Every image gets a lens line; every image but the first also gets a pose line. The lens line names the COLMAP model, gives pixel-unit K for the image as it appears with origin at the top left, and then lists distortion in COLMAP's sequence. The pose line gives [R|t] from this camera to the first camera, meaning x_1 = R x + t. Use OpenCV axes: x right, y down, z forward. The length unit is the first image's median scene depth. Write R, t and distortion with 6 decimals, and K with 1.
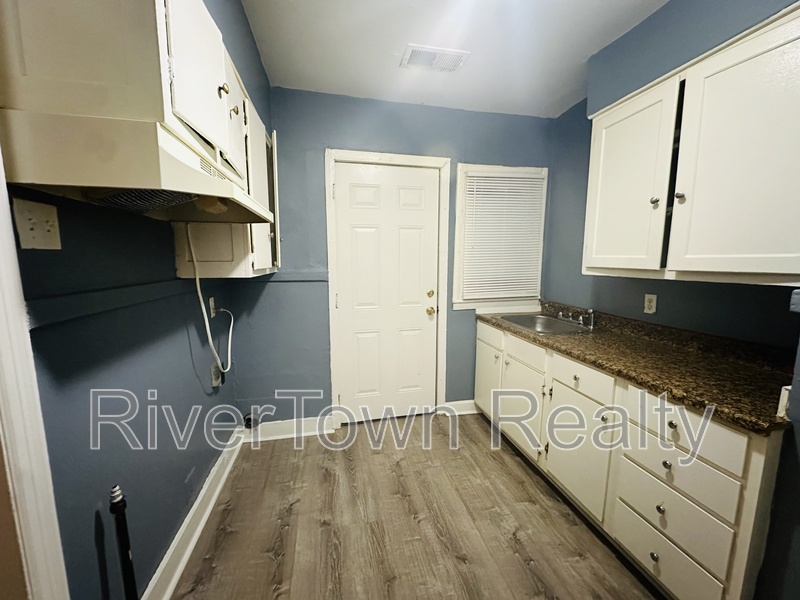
lens RADIAL K [[320.7, 0, 400.2], [0, 320.7, 299.6], [0, 0, 1]] dist [0.001490, -0.000130]
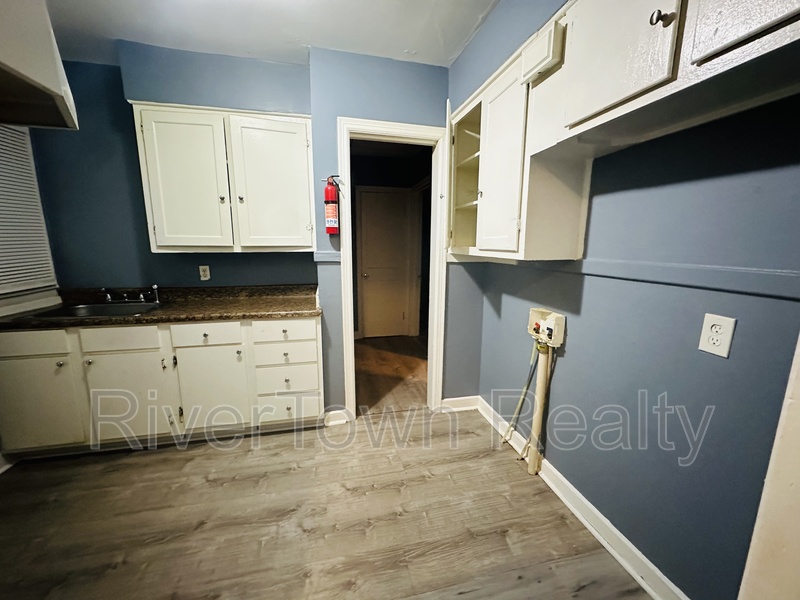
lens RADIAL K [[320.7, 0, 397.0], [0, 320.7, 300.1], [0, 0, 1]] dist [0.001490, -0.000130]
pose [[0.001896, -0.179362, 0.983781, -0.549984], [0.124485, 0.976173, 0.177735, -0.013945], [-0.992220, 0.122129, 0.024178, 0.190089]]
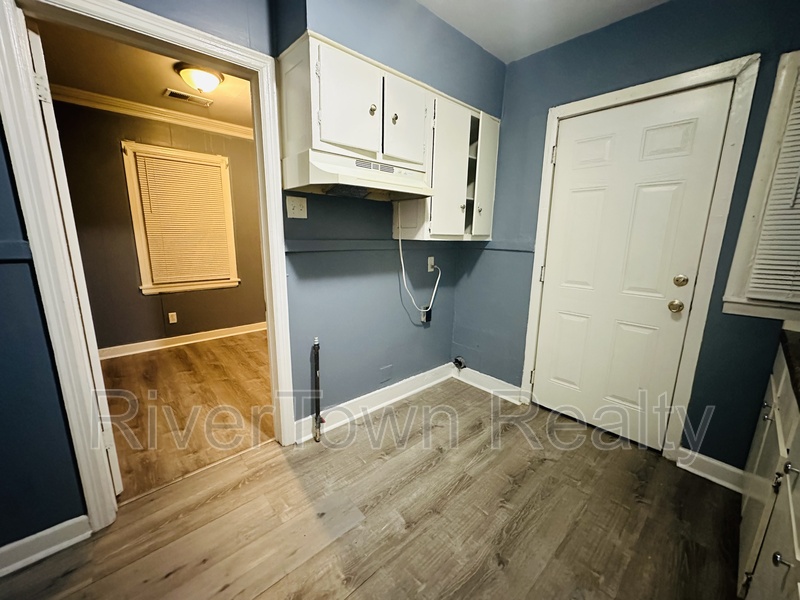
lens RADIAL K [[320.7, 0, 400.3], [0, 320.7, 298.6], [0, 0, 1]] dist [0.001490, -0.000130]
pose [[0.493257, 0.177896, -0.851499, 0.533287], [-0.128416, 0.983032, 0.130986, 0.006385], [0.860353, 0.044737, 0.507732, 0.210949]]
